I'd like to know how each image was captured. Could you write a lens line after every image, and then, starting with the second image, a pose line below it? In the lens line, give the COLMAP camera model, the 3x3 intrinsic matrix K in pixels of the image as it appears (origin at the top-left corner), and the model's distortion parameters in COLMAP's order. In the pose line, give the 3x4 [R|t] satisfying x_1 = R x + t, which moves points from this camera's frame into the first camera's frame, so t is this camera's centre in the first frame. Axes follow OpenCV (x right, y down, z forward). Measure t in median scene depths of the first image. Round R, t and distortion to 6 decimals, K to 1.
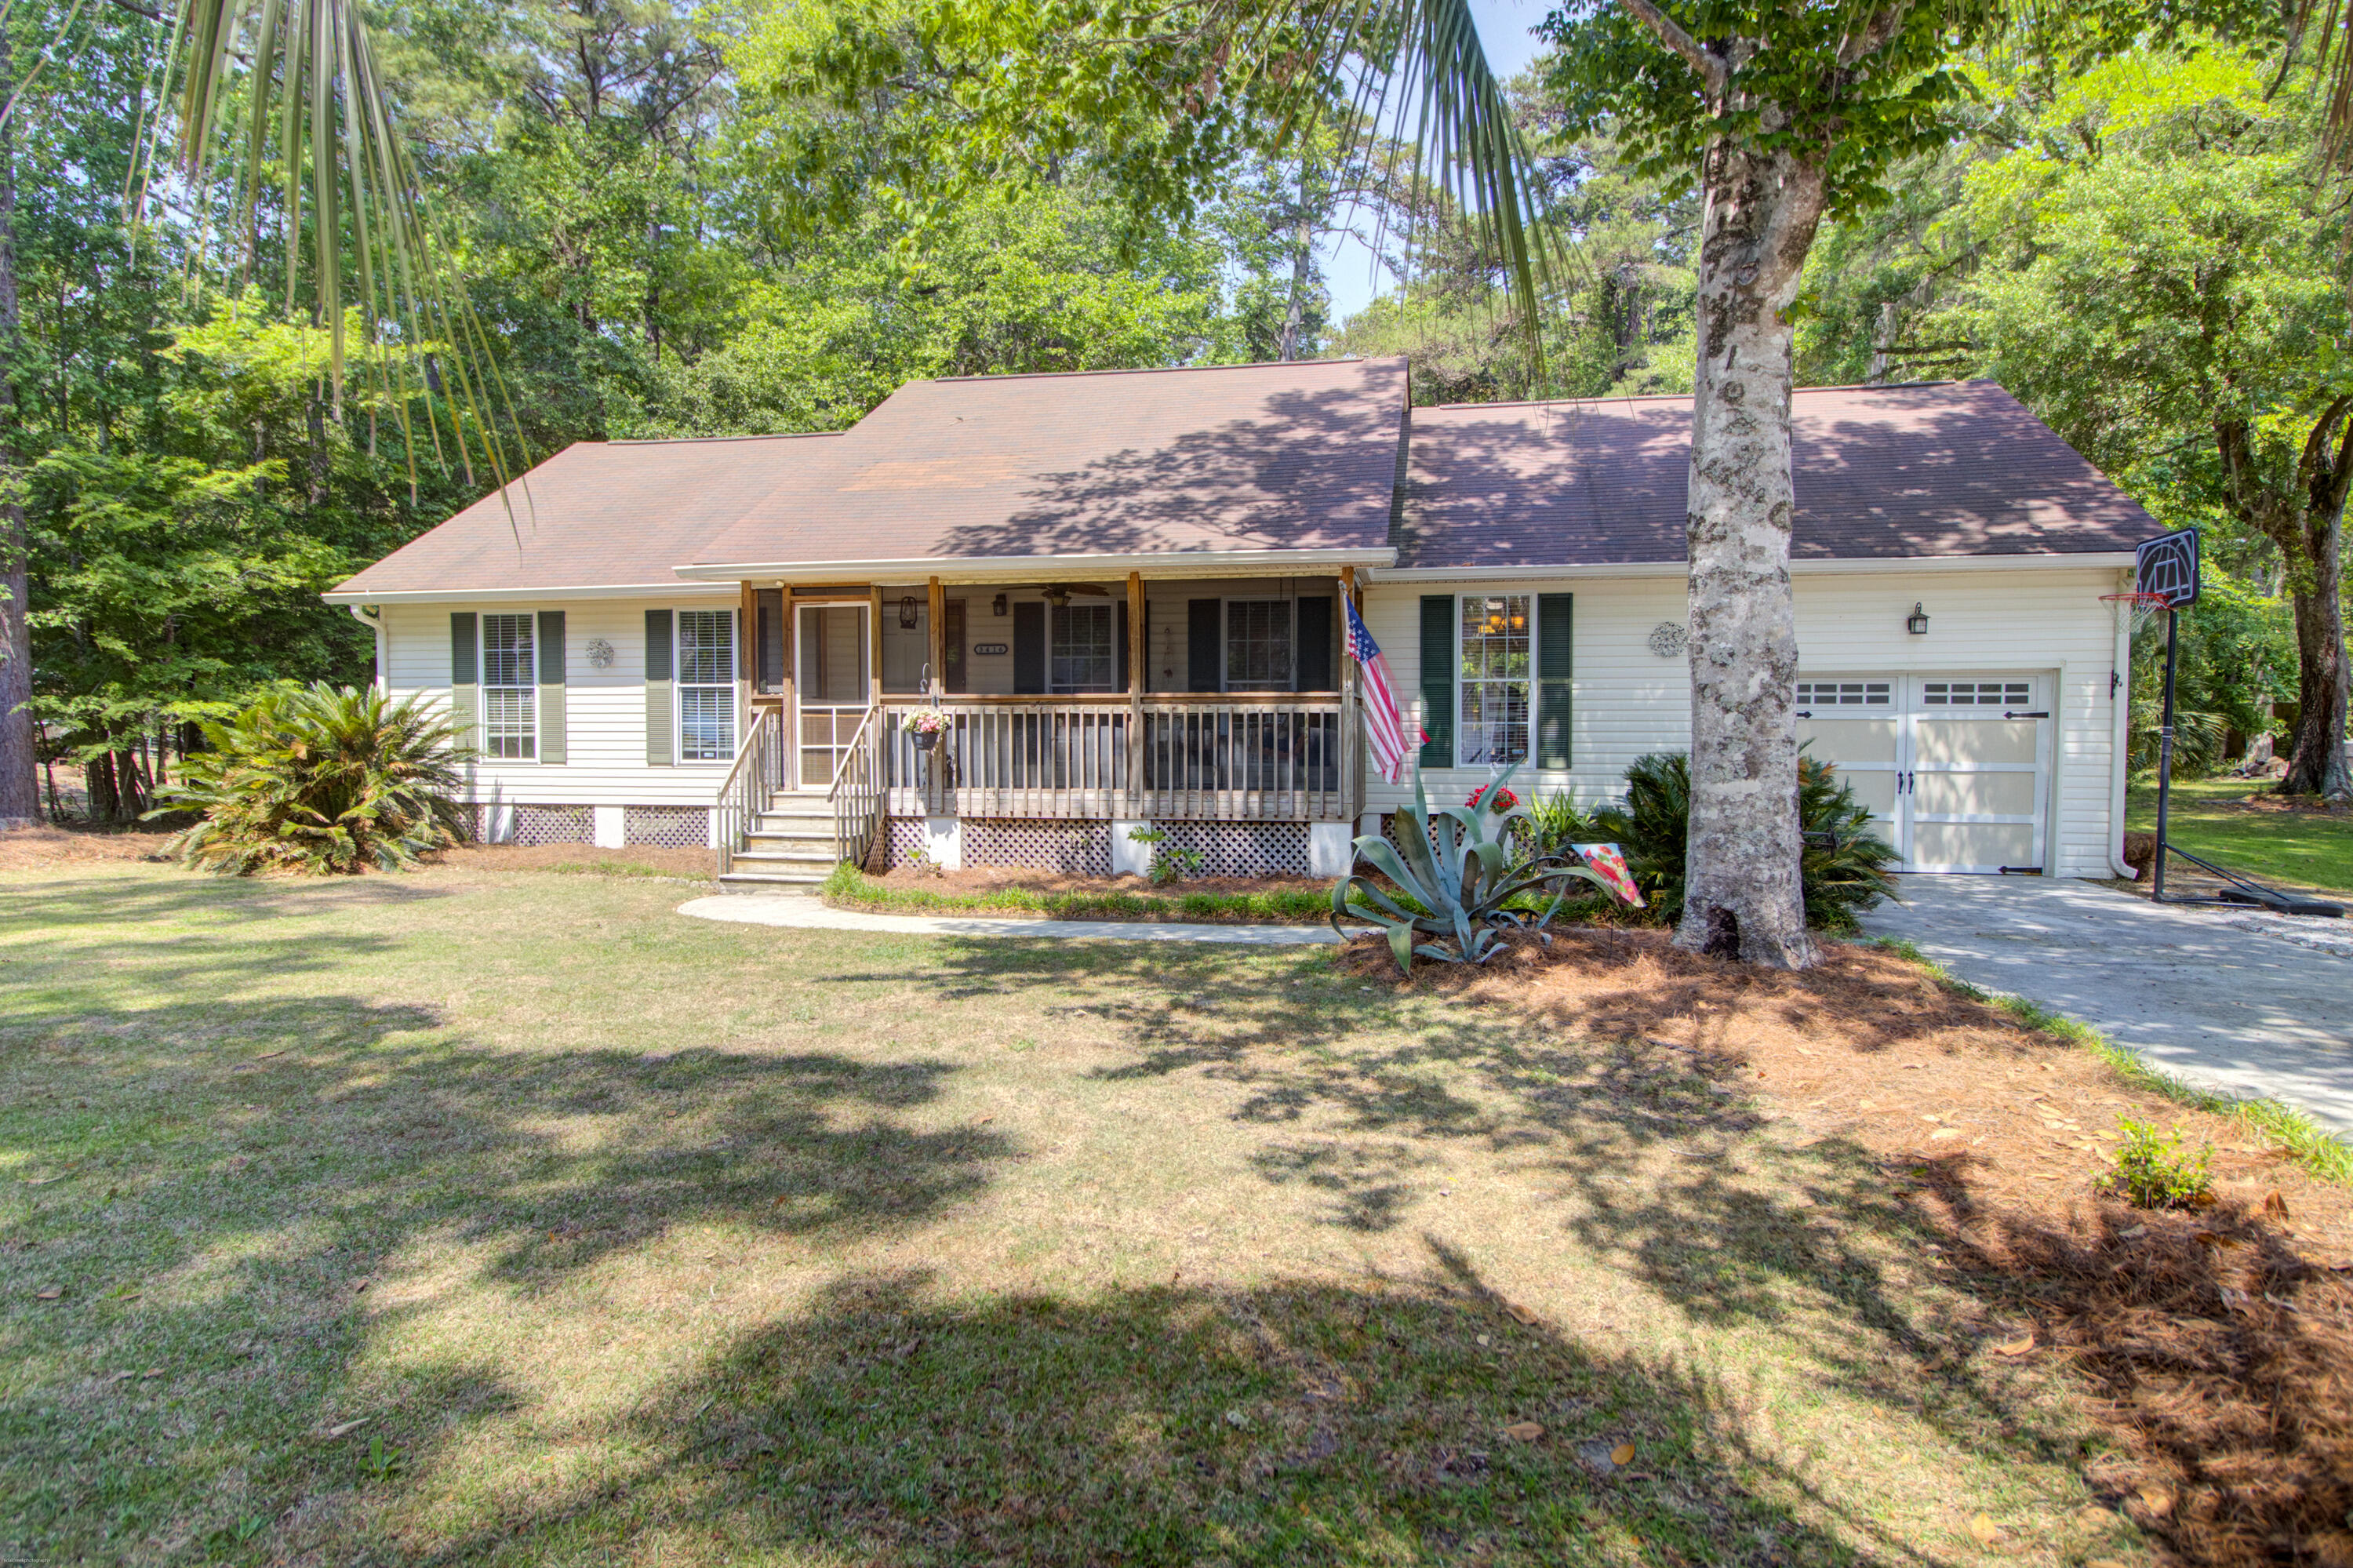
lens RADIAL K [[1340.6, 0, 1198.7], [0, 1340.6, 776.8], [0, 0, 1]] dist [0.004719, -0.000544]
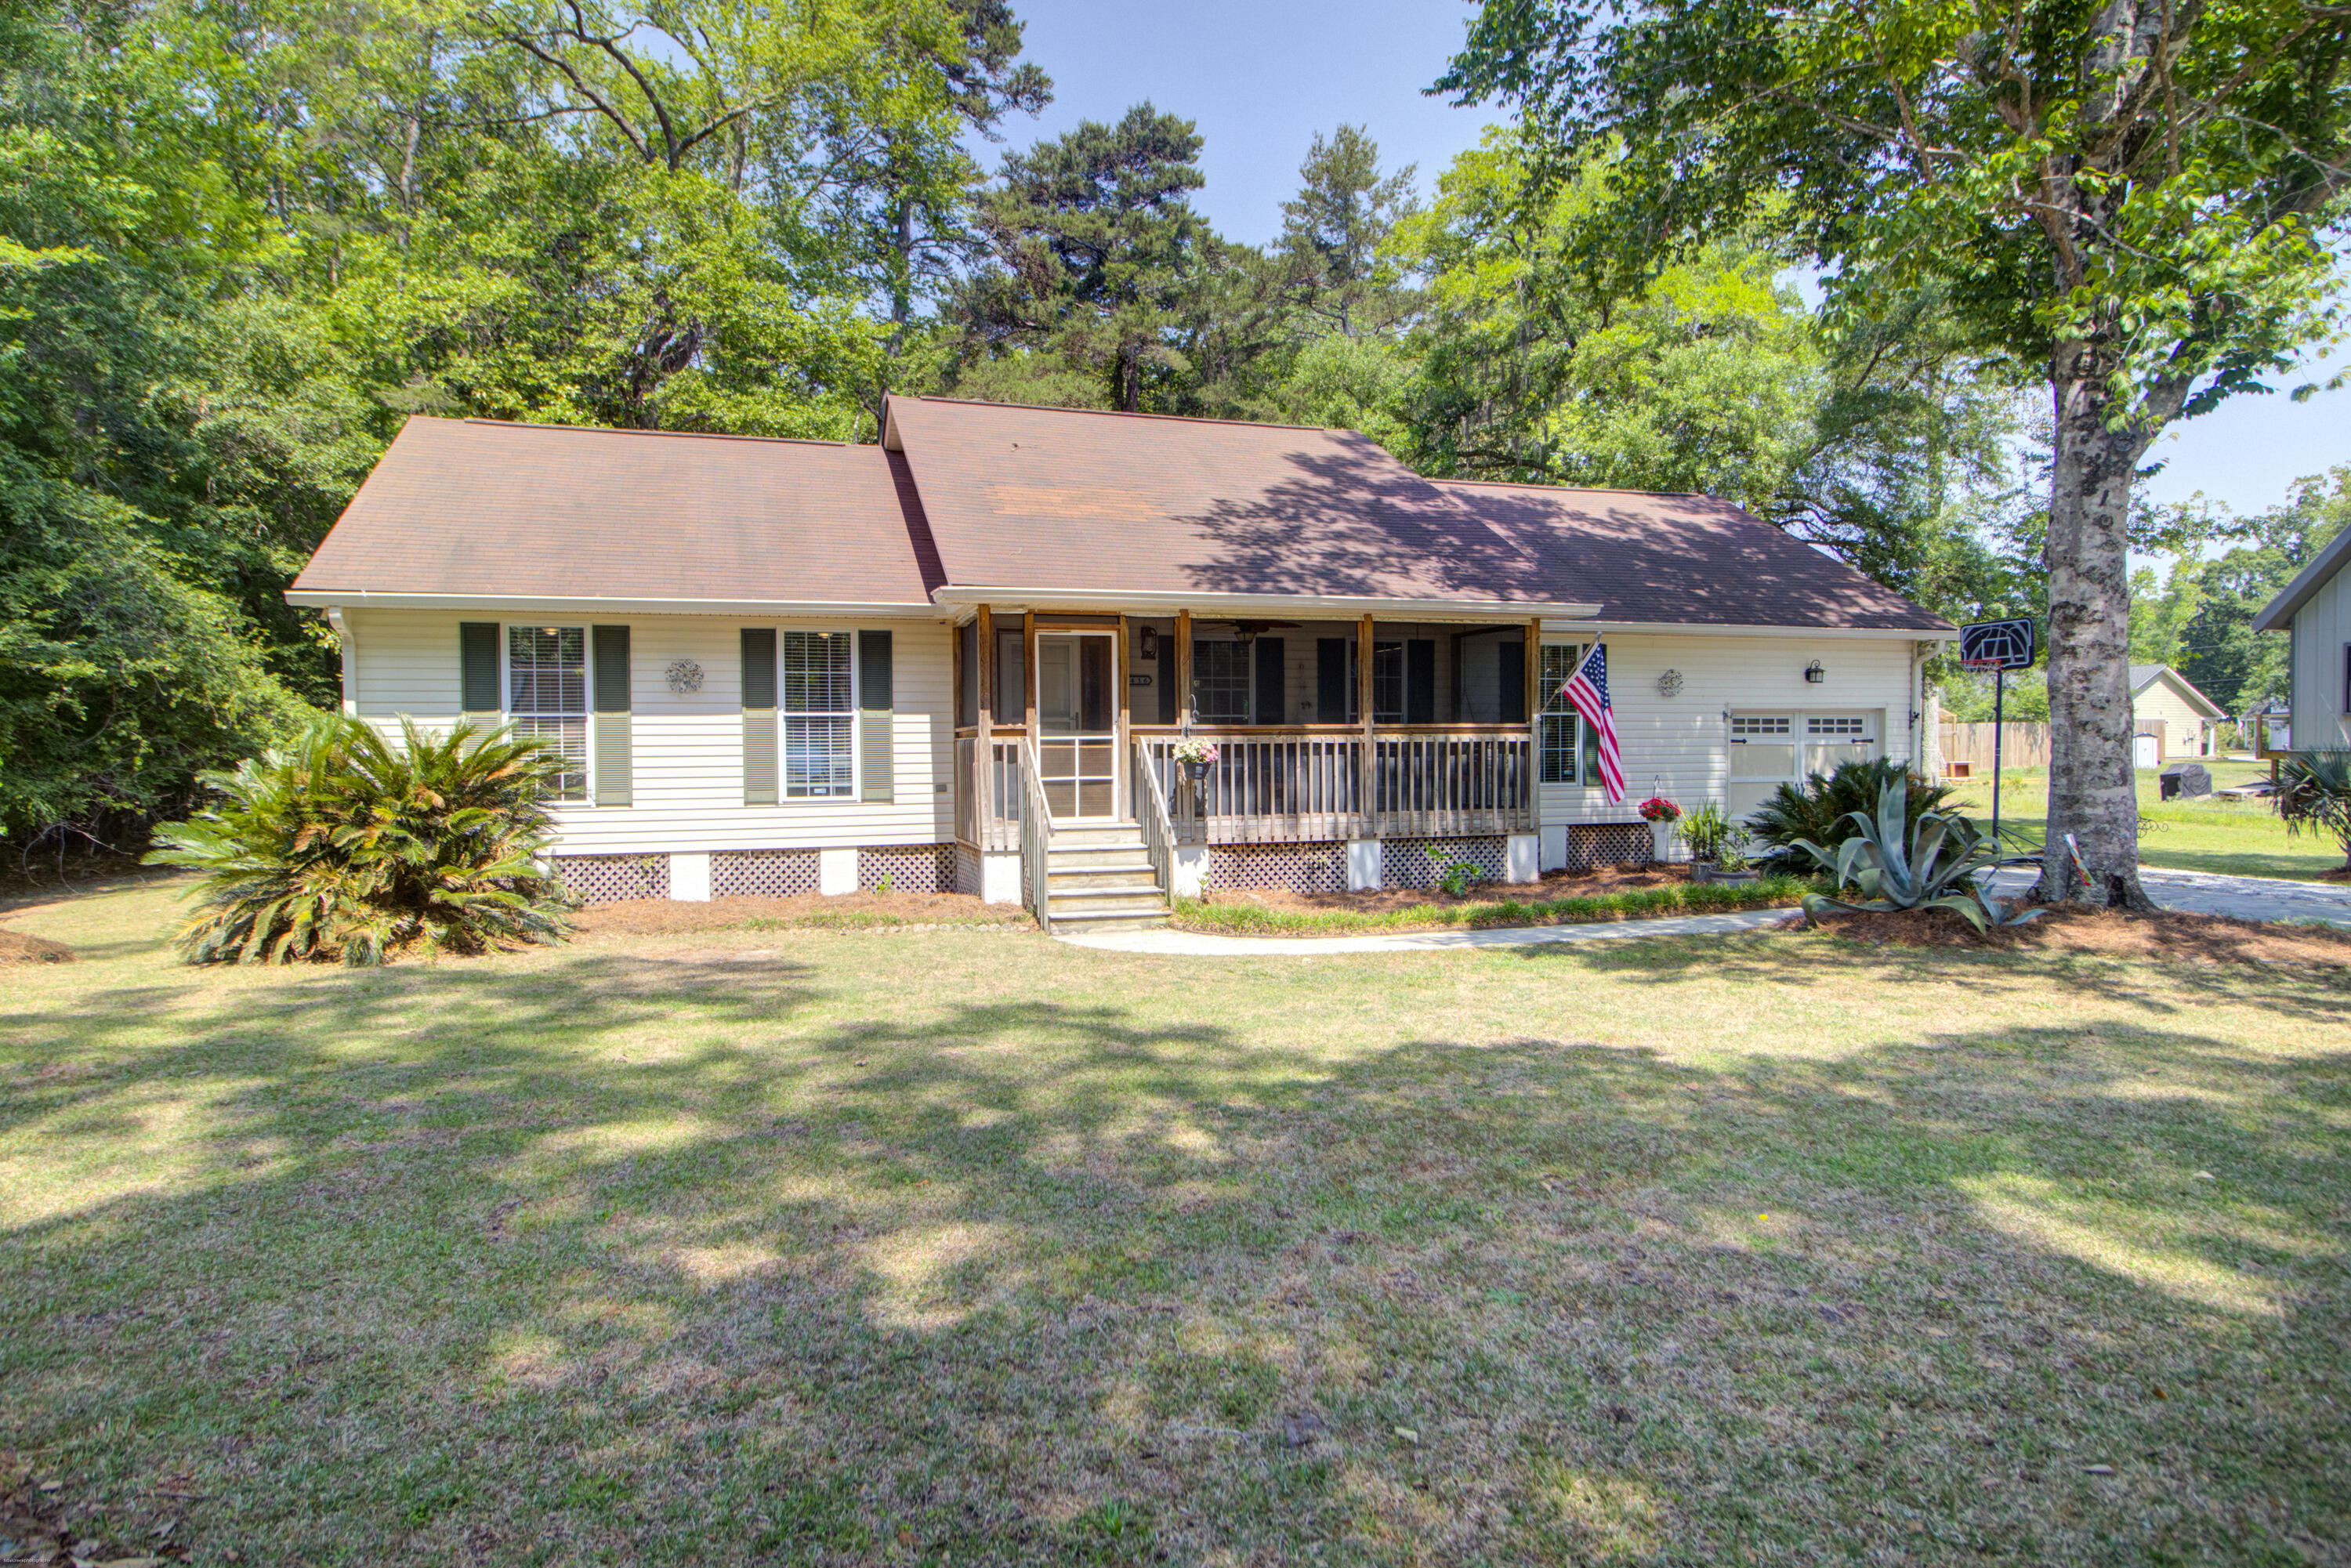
lens RADIAL K [[1281.7, 0, 1175.5], [0, 1281.7, 784.0], [0, 0, 1]] dist [-0.001239, 0.000334]
pose [[0.879215, -0.020641, 0.475977, -0.659524], [0.026560, 0.999631, -0.005712, -0.011454], [-0.475683, 0.017664, 0.879439, 0.147799]]
